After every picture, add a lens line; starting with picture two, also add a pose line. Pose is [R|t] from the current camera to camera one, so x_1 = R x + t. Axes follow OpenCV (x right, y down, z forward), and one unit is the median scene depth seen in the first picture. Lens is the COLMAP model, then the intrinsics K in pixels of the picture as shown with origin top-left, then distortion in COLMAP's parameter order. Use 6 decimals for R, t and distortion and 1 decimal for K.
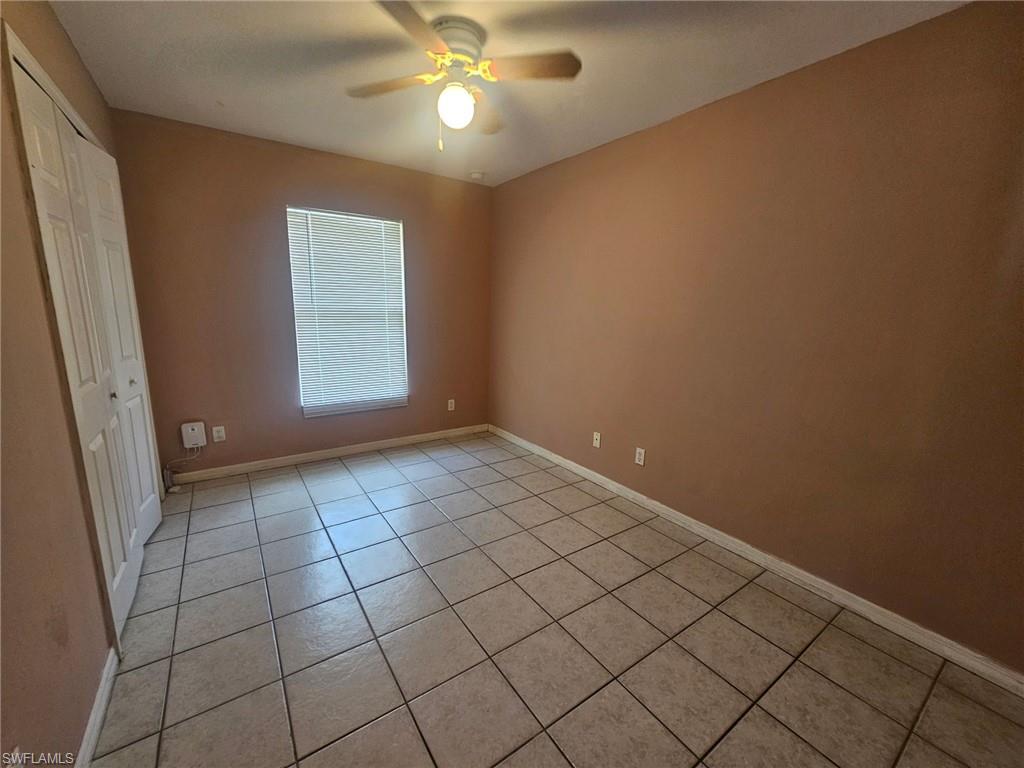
lens RADIAL K [[416.1, 0, 514.5], [0, 416.1, 382.1], [0, 0, 1]] dist [0.002755, 0.001269]
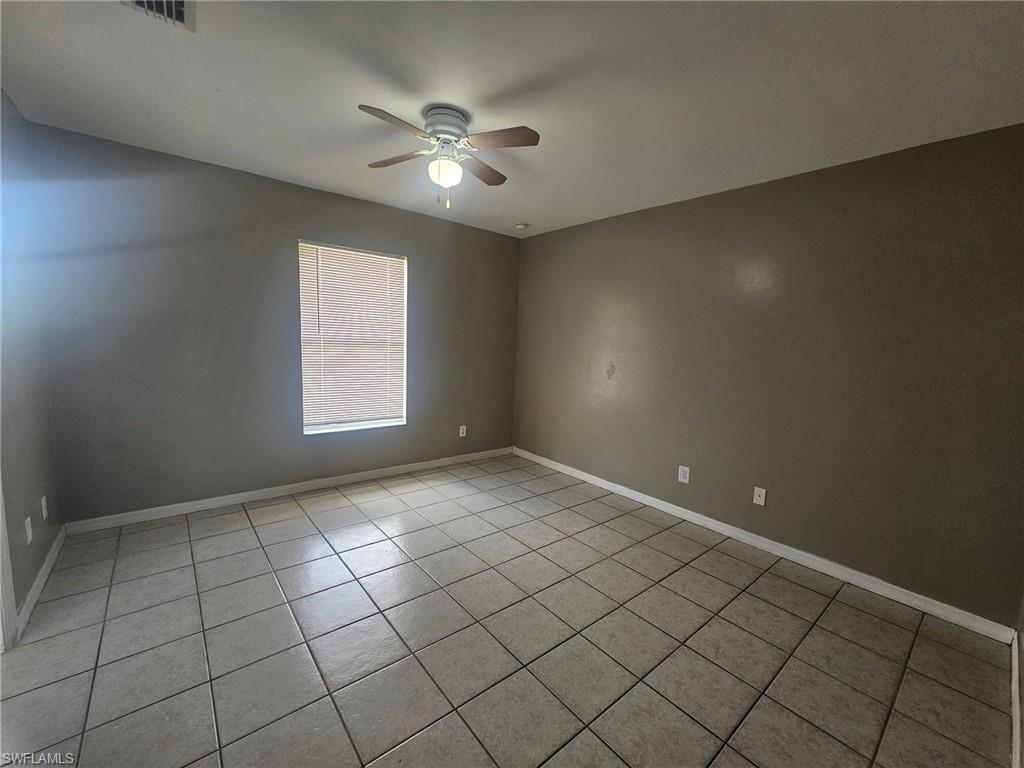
lens RADIAL K [[416.1, 0, 521.1], [0, 416.1, 375.2], [0, 0, 1]] dist [0.002755, 0.001269]
pose [[0.995354, 0.013062, 0.095389, -0.156412], [-0.004208, 0.995710, -0.092429, 0.014866], [-0.096187, 0.091598, 0.991140, -0.109037]]
